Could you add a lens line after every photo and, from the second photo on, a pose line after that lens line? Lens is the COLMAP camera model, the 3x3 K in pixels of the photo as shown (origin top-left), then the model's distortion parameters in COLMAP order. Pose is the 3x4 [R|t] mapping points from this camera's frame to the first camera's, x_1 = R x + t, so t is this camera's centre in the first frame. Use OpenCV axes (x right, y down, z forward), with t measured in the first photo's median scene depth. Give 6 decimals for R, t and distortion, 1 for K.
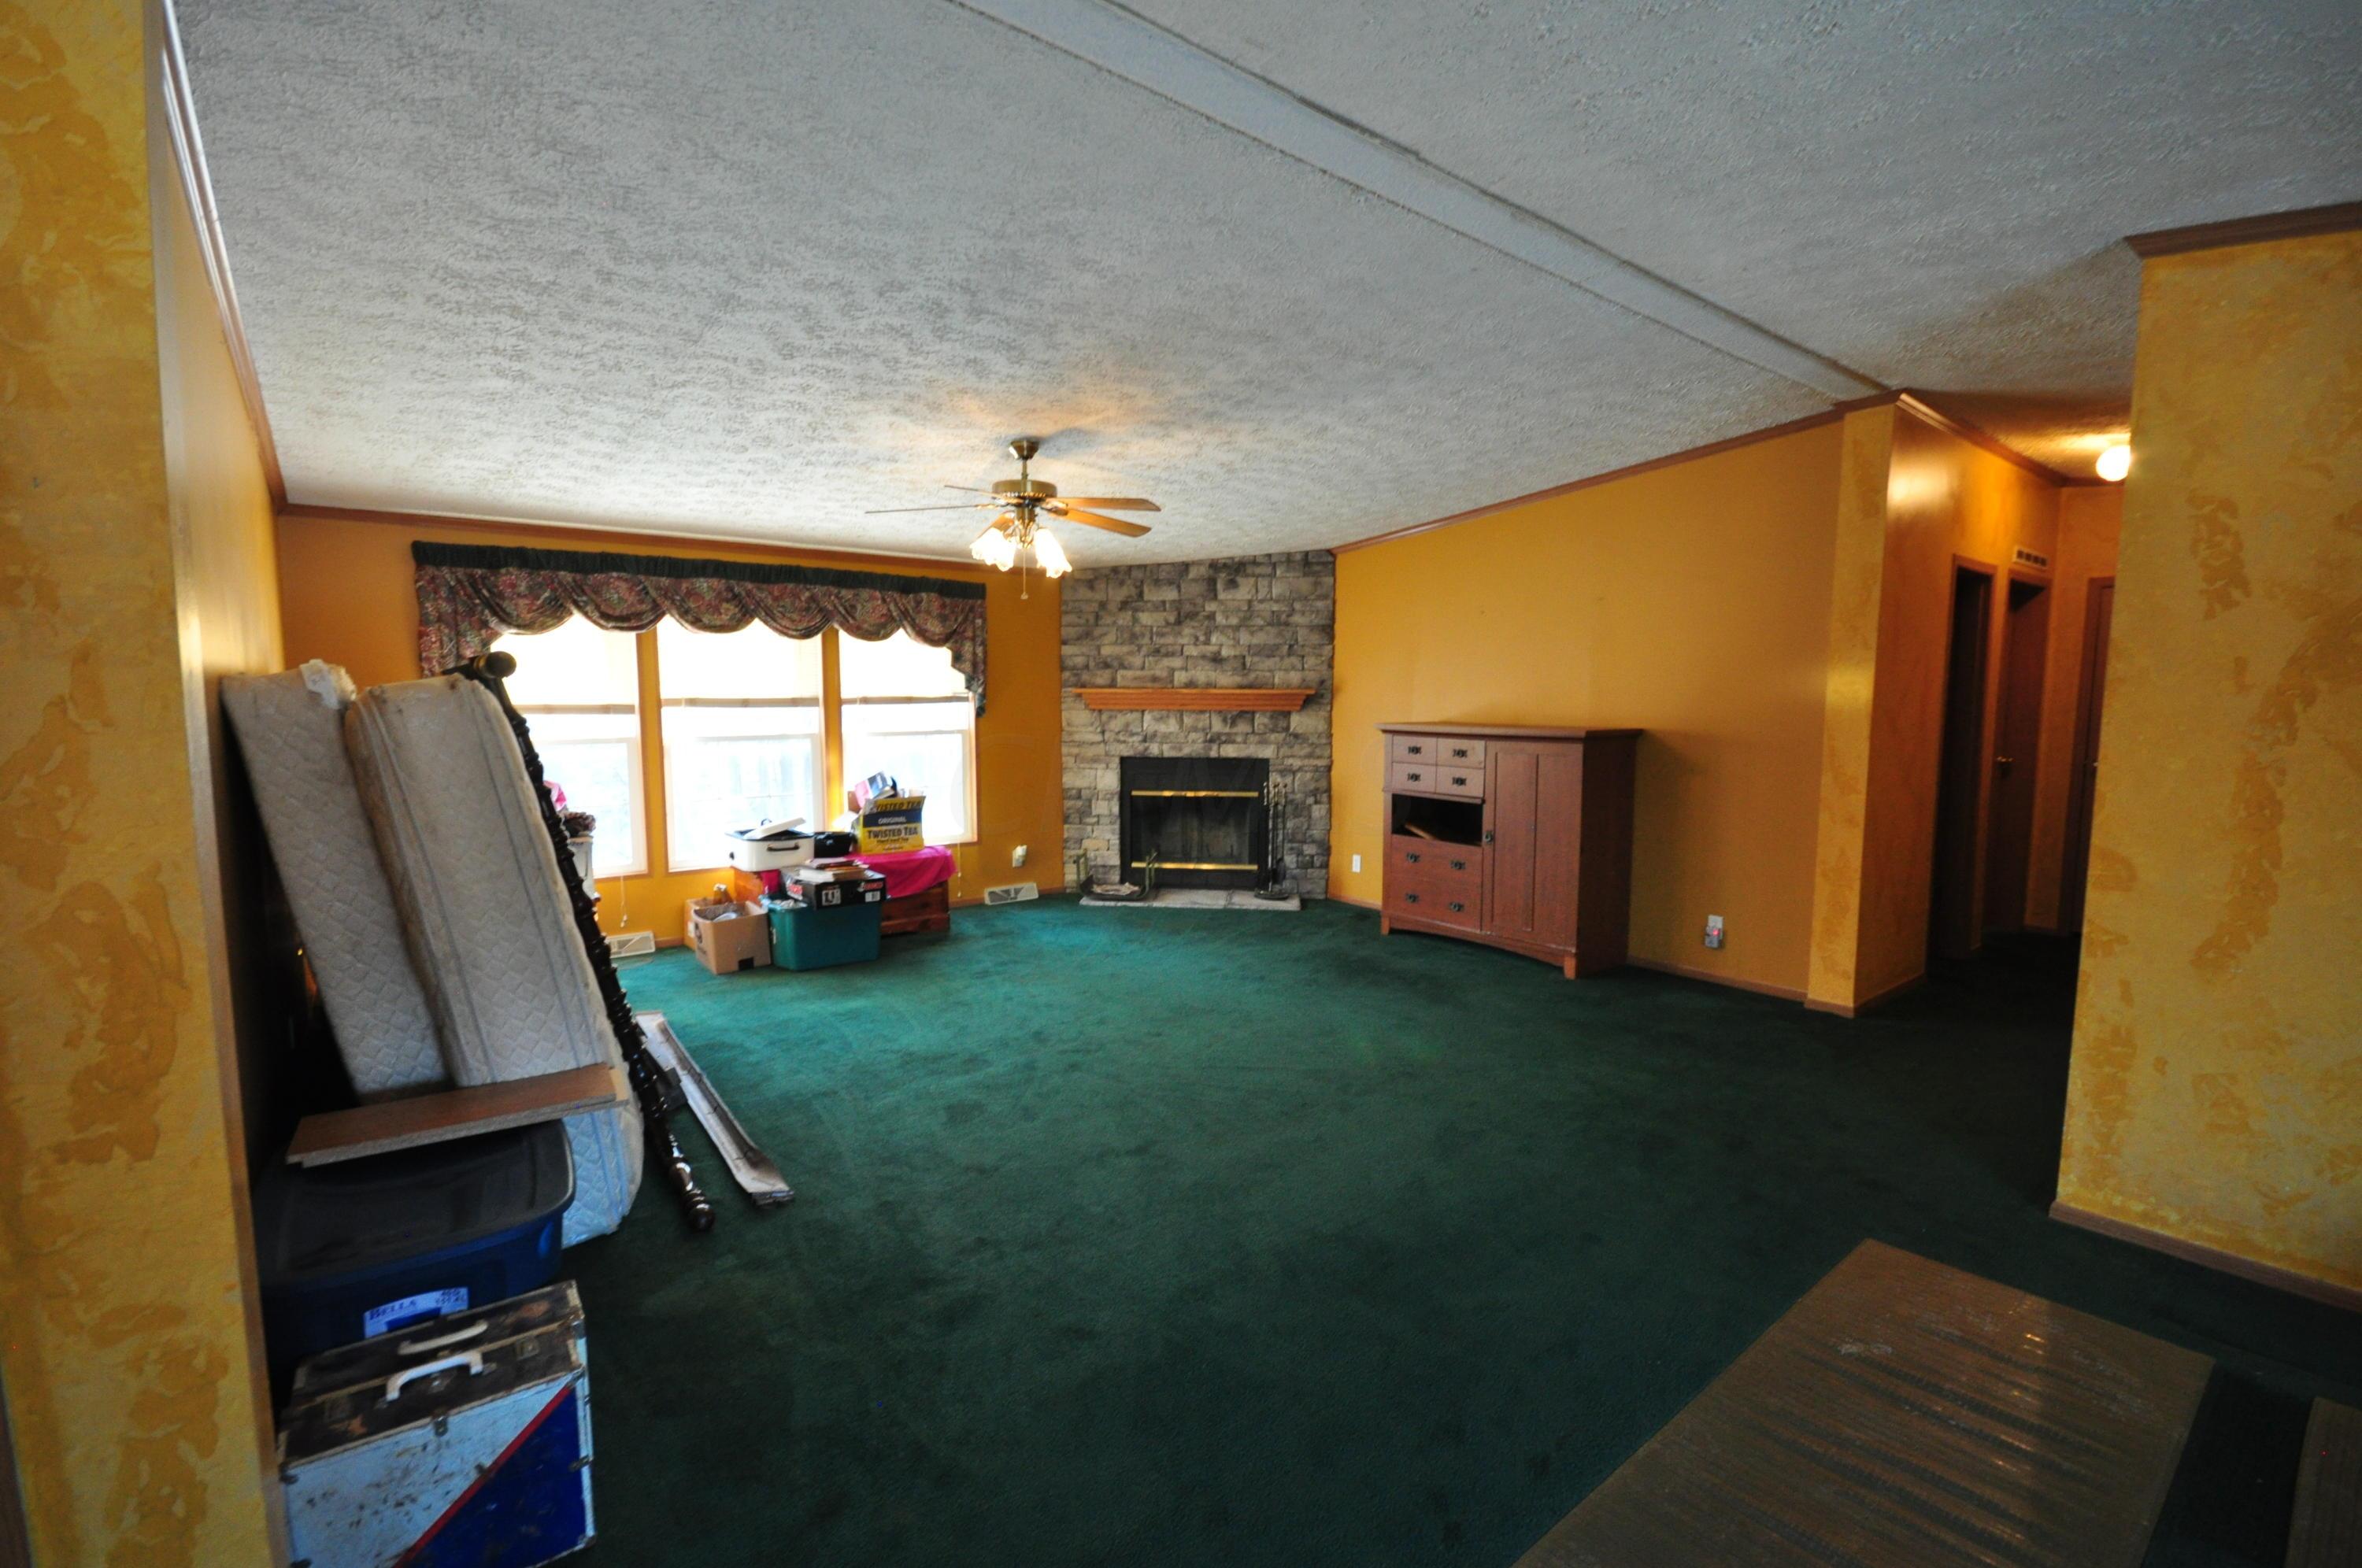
lens RADIAL K [[1027.2, 0, 1197.2], [0, 1027.2, 785.2], [0, 0, 1]] dist [-0.000024, -0.004969]
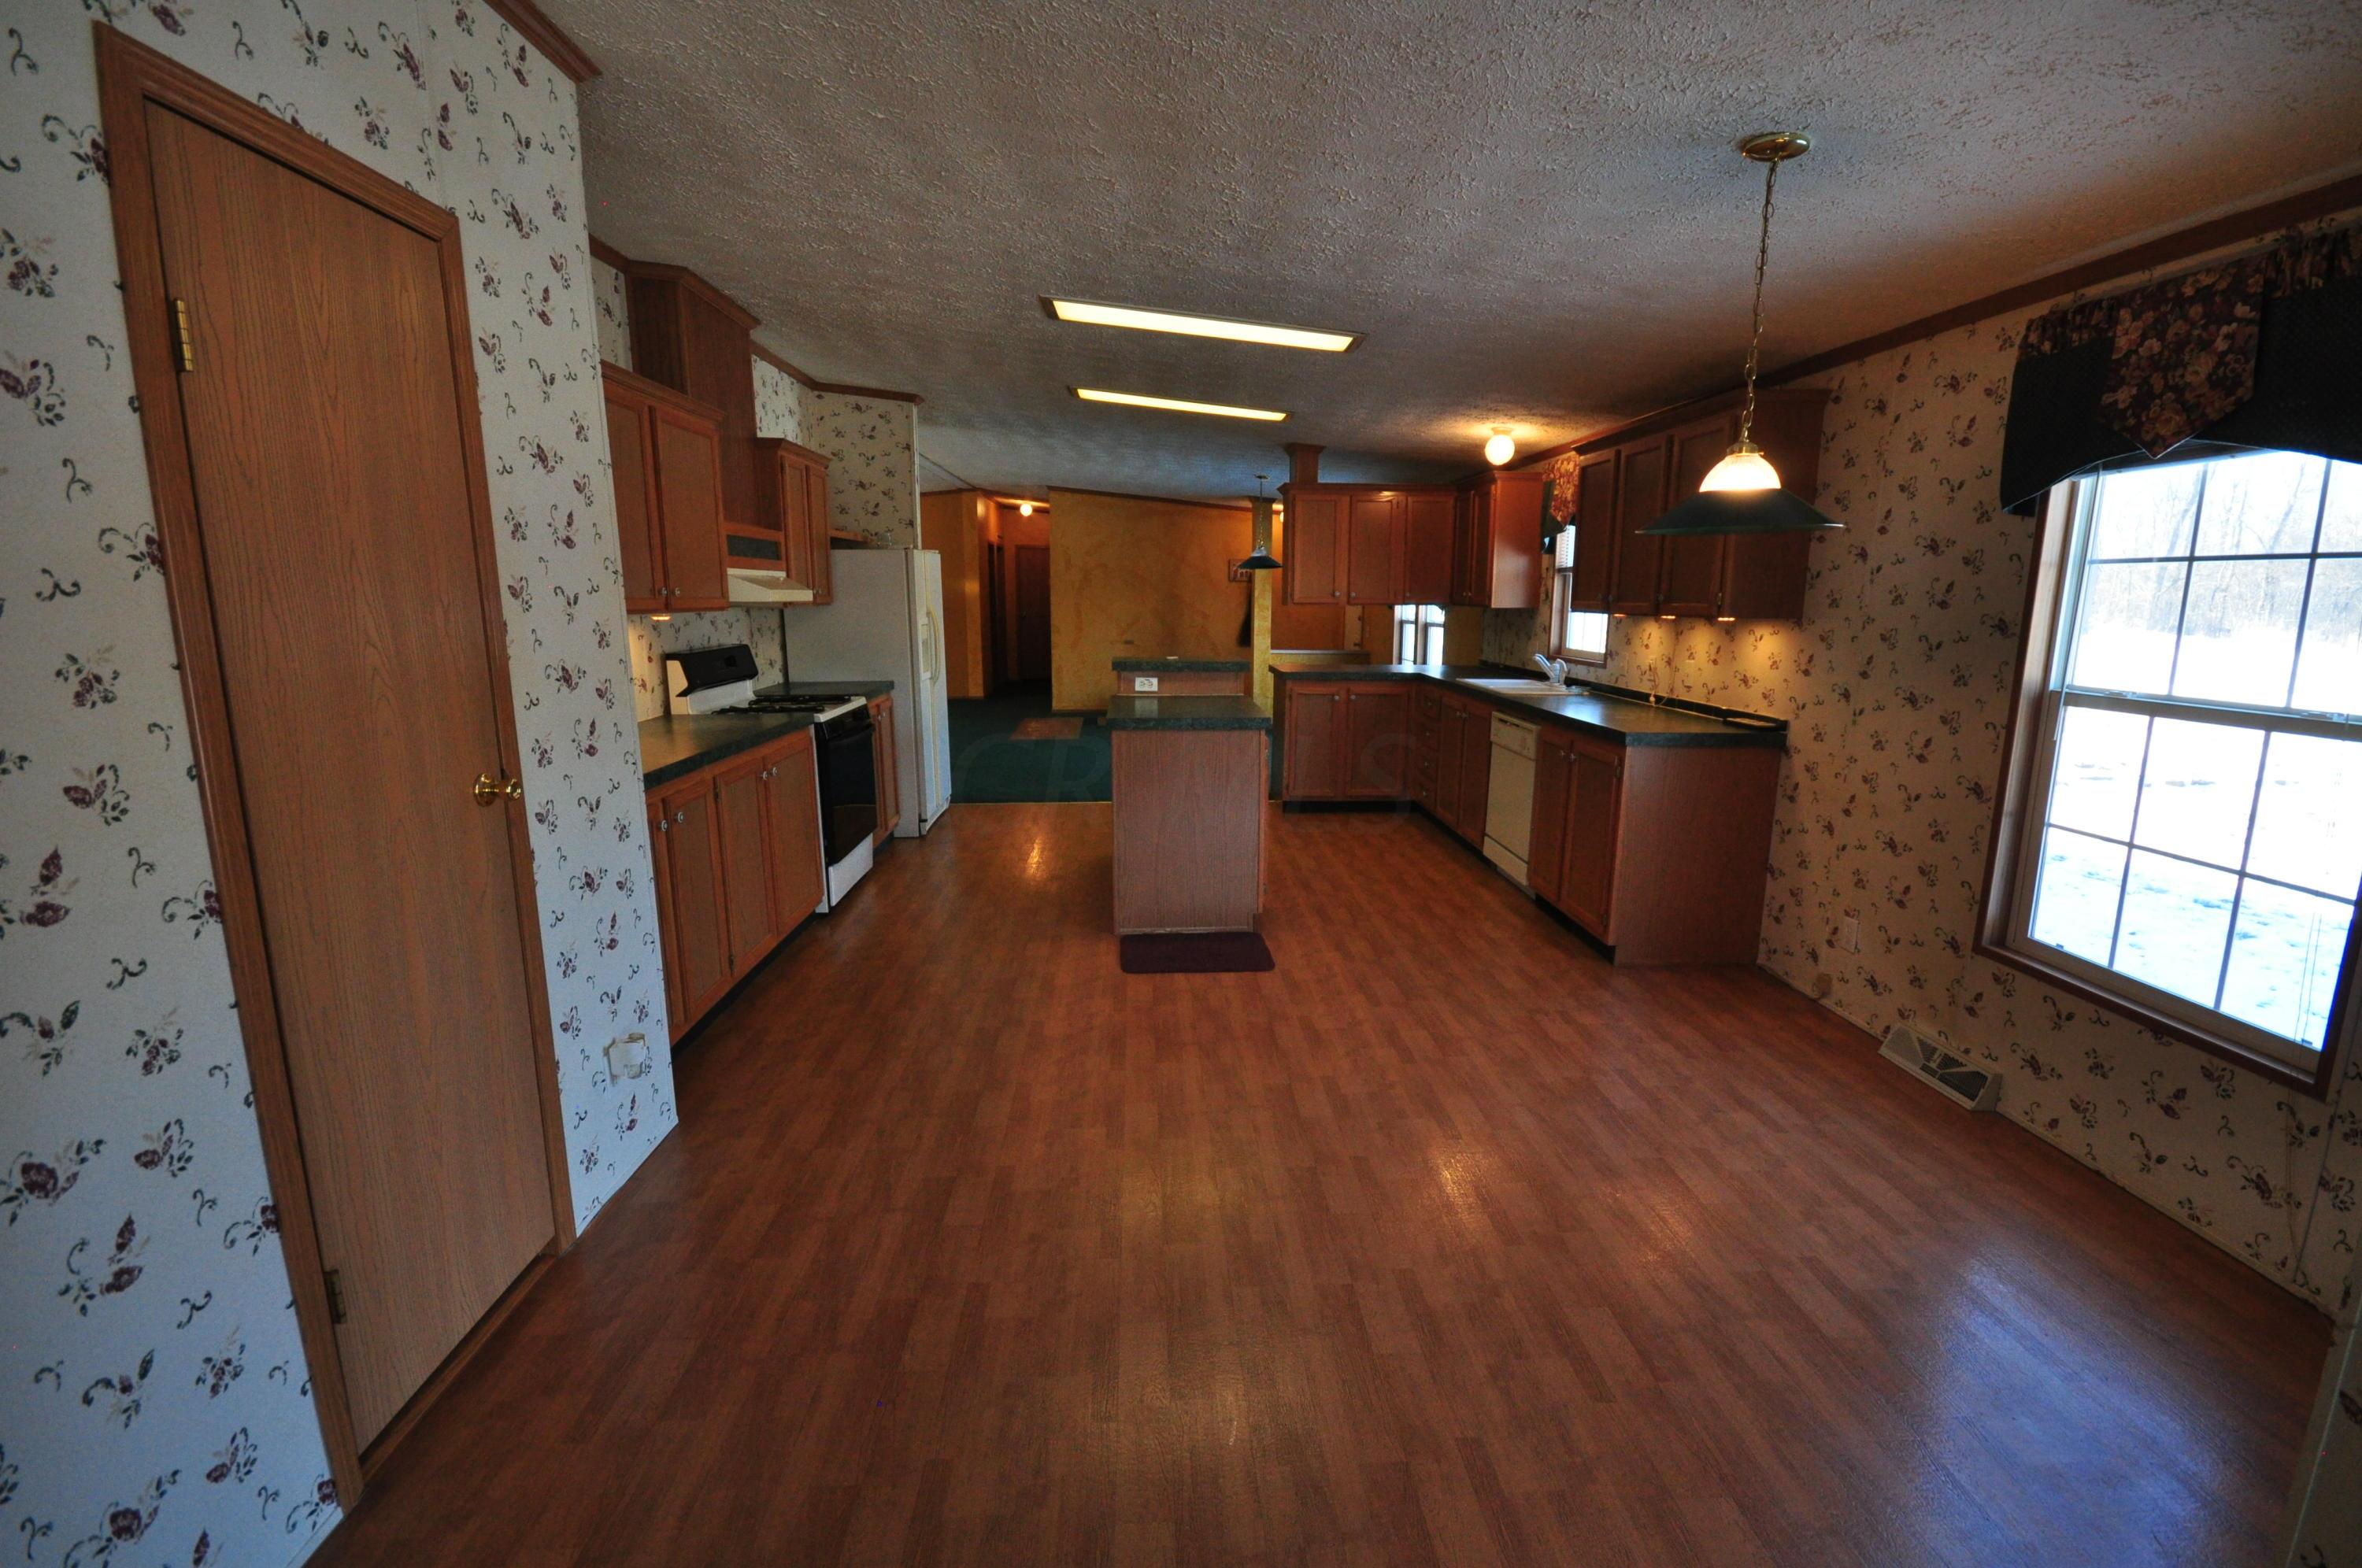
lens RADIAL K [[1052.0, 0, 1195.0], [0, 1052.0, 780.4], [0, 0, 1]] dist [0.000606, 0.000474]
pose [[0.577665, -0.147802, 0.802781, -1.140732], [0.076861, 0.988950, 0.126771, 0.091136], [-0.812647, -0.011529, 0.582642, -0.975685]]
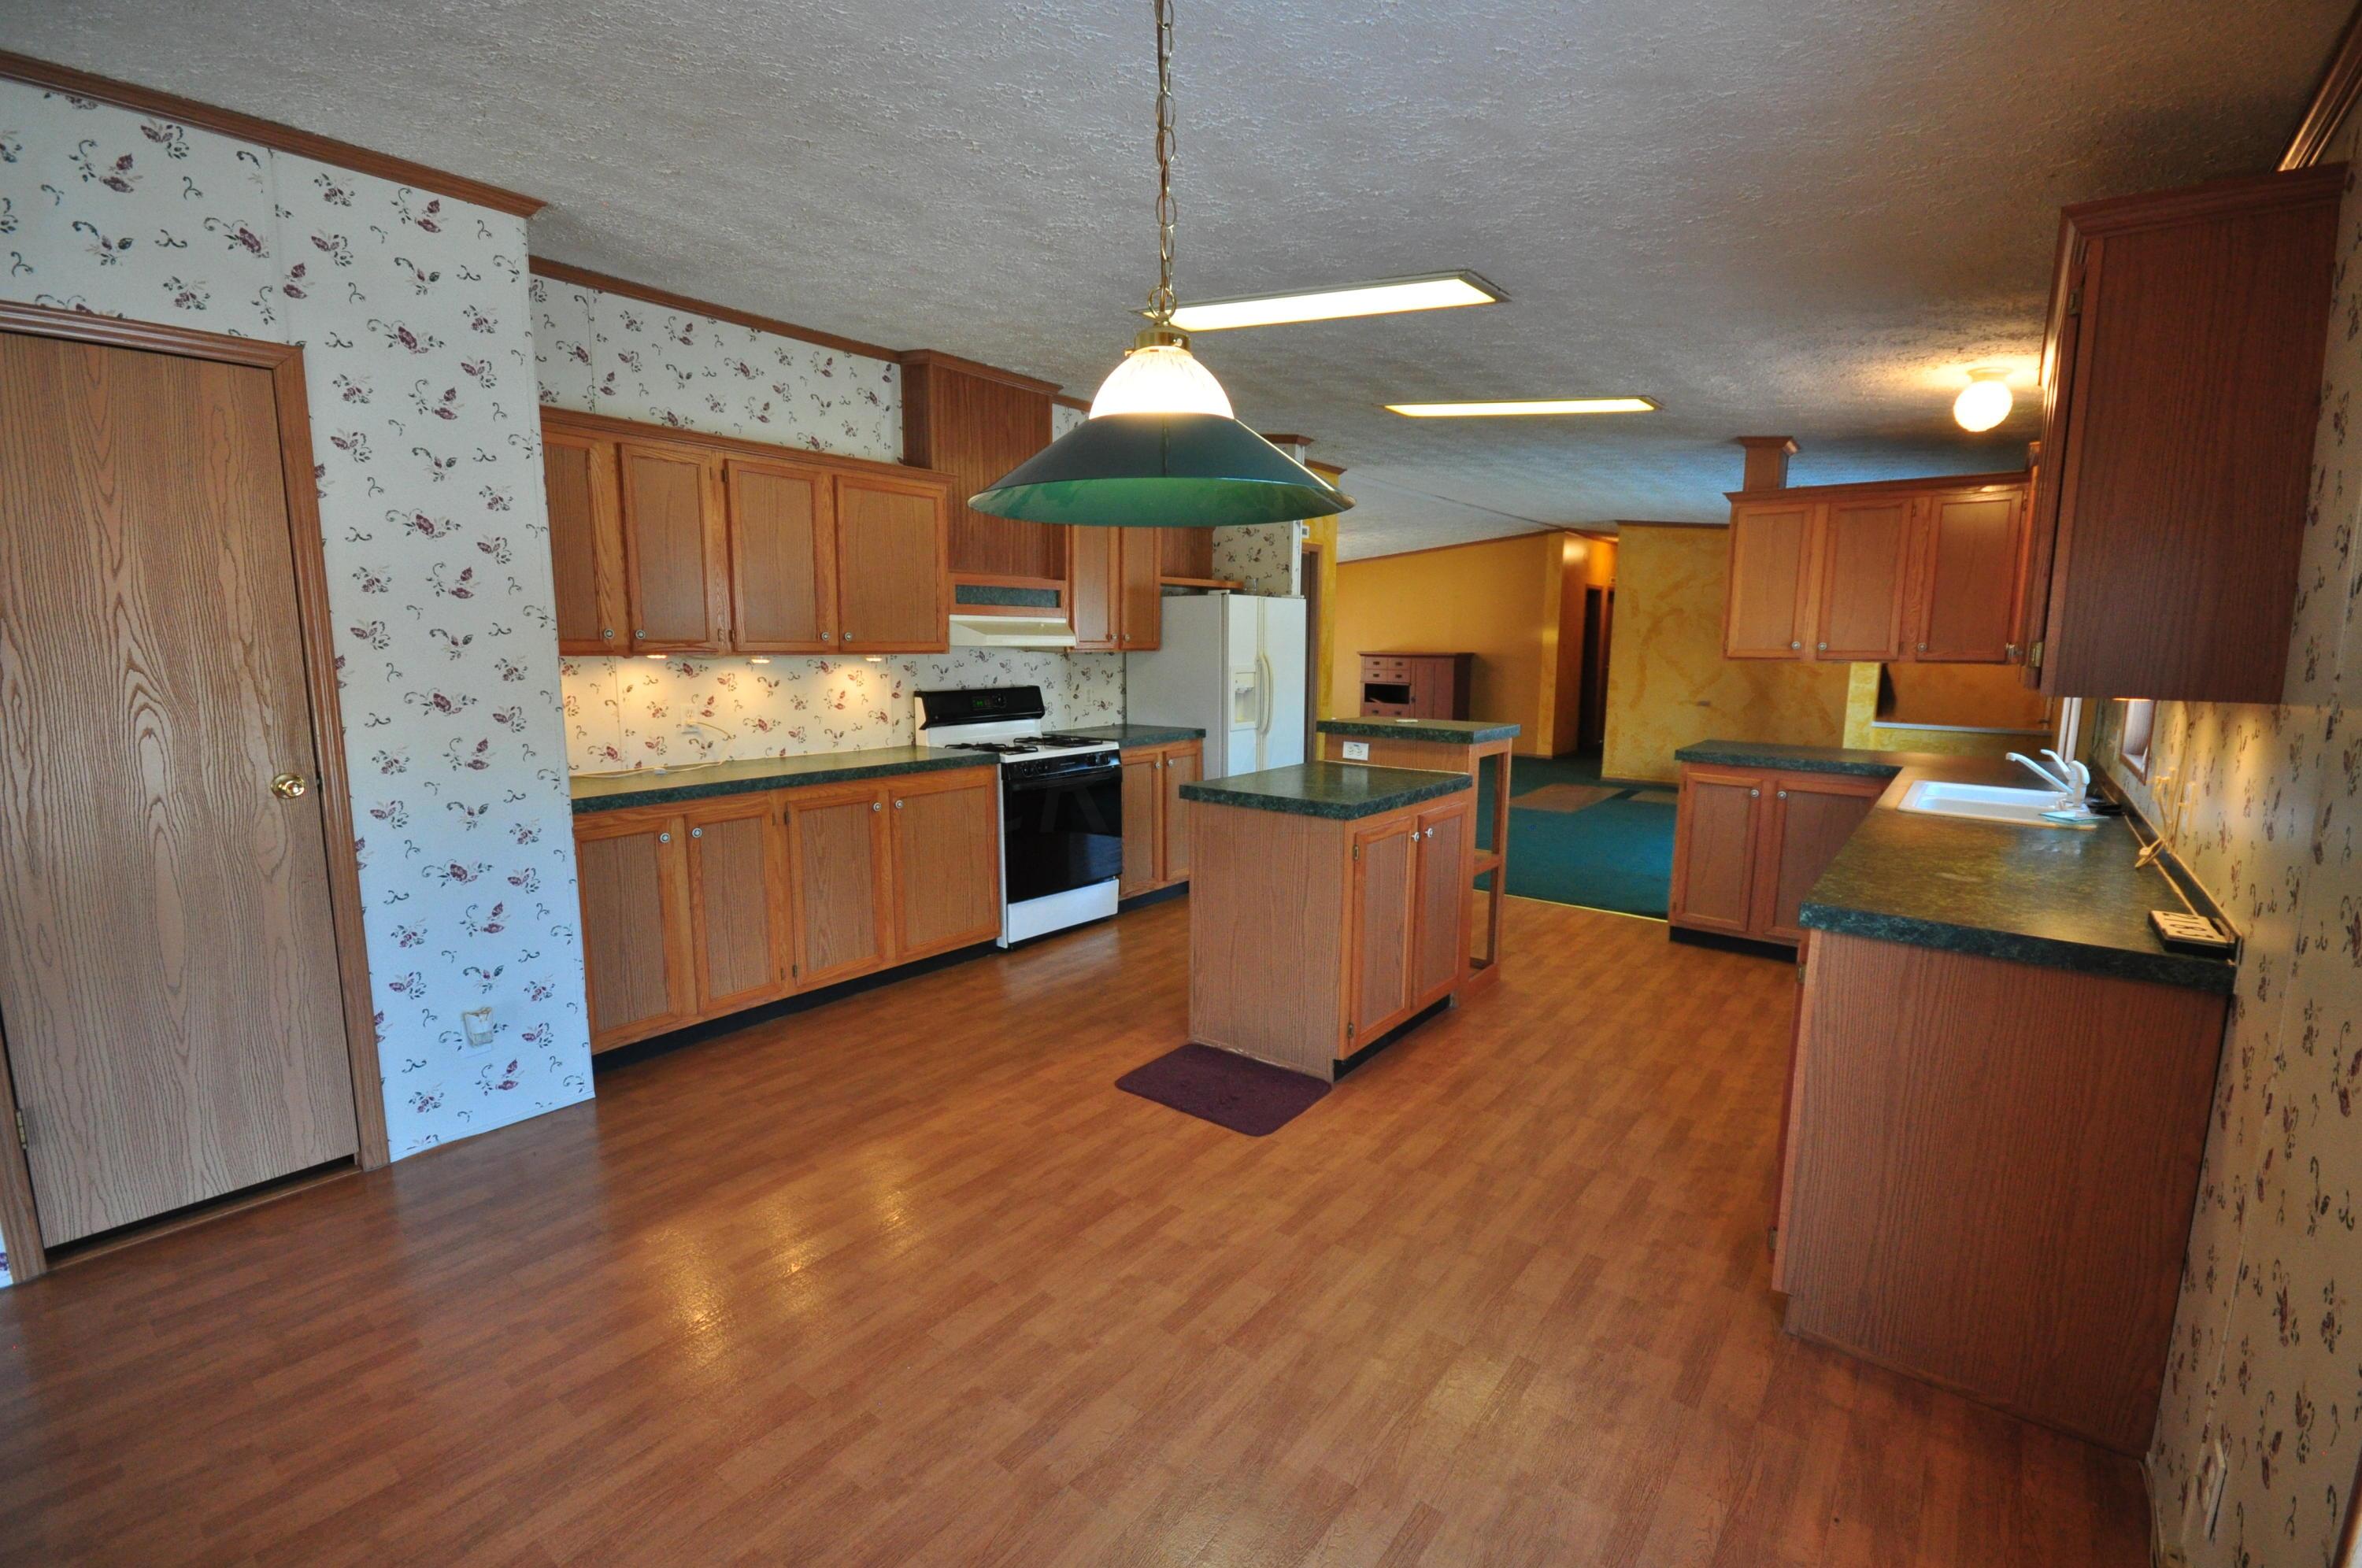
lens RADIAL K [[1043.2, 0, 1181.0], [0, 1043.2, 784.0], [0, 0, 1]] dist [-0.002794, -0.000583]
pose [[0.973077, -0.029659, 0.228563, -0.715946], [0.018807, 0.998596, 0.049515, 0.105288], [-0.229711, -0.043883, 0.972269, -1.103938]]
